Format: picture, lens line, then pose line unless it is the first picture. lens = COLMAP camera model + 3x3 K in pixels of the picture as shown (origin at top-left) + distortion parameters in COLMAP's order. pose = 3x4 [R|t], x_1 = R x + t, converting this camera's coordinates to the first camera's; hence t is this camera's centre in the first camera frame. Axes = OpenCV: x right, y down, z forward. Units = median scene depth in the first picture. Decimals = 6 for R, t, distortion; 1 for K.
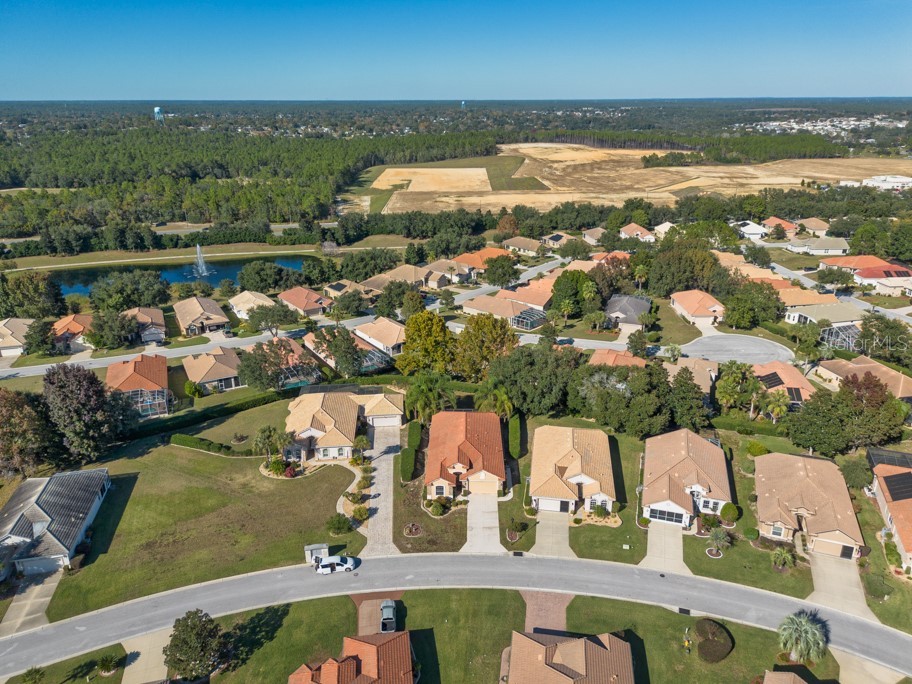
lens RADIAL K [[654.4, 0, 453.1], [0, 654.4, 346.6], [0, 0, 1]] dist [0.004715, -0.001102]
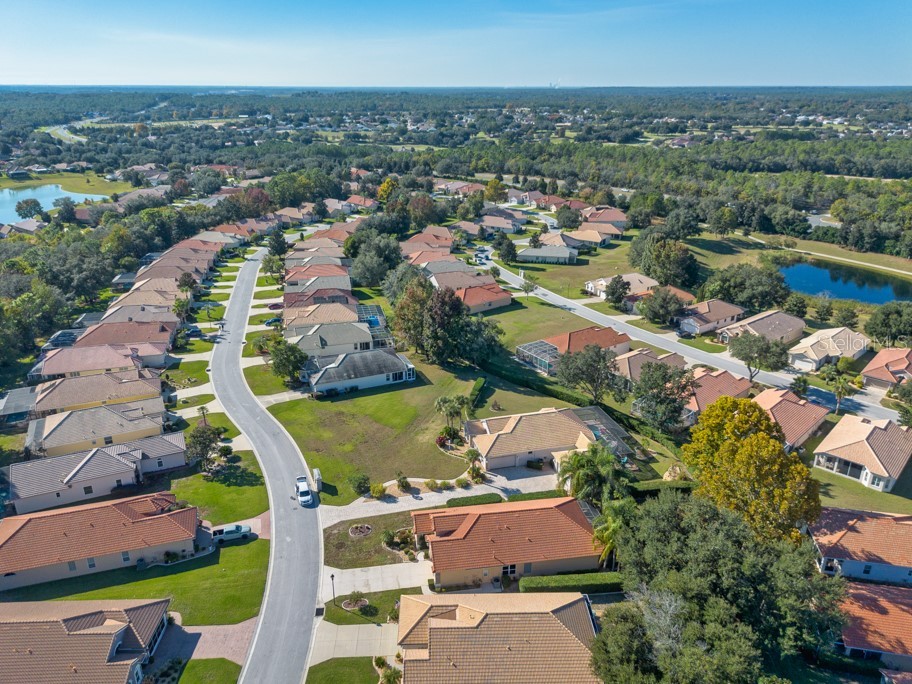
lens RADIAL K [[654.4, 0, 453.1], [0, 654.4, 346.6], [0, 0, 1]] dist [0.004715, -0.001102]
pose [[0.179839, 0.369417, -0.911695, 0.707347], [-0.351796, 0.889664, 0.291096, -0.276264], [0.918639, 0.268380, 0.289956, 0.731819]]
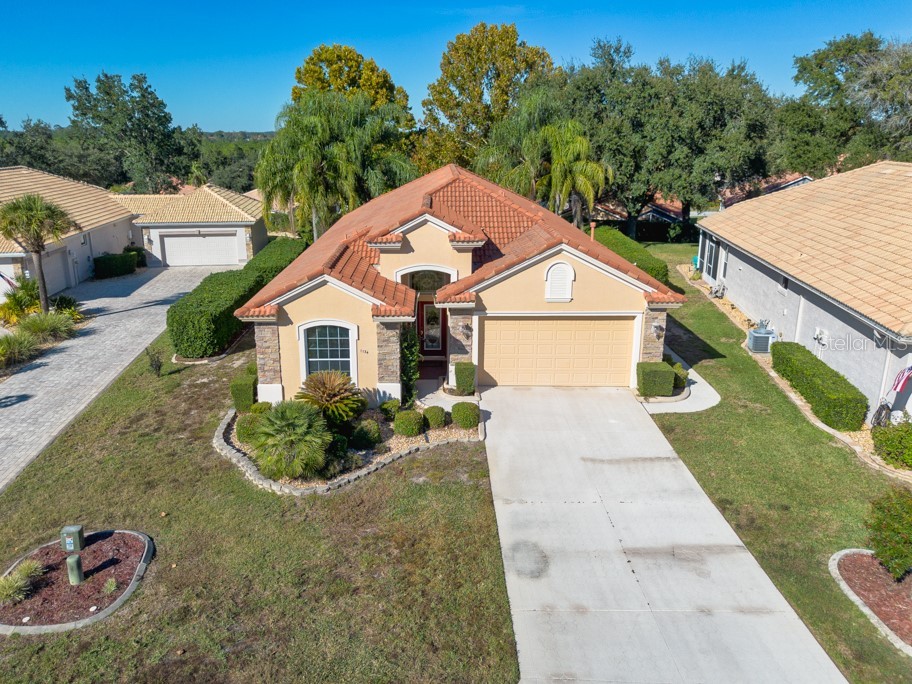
lens RADIAL K [[701.1, 0, 420.8], [0, 701.1, 341.1], [0, 0, 1]] dist [0.006634, 0.000956]
pose [[0.999990, -0.001920, 0.003983, 0.004635], [0.002229, 0.996865, -0.079094, 0.233851], [-0.003819, 0.079103, 0.996859, 0.816384]]
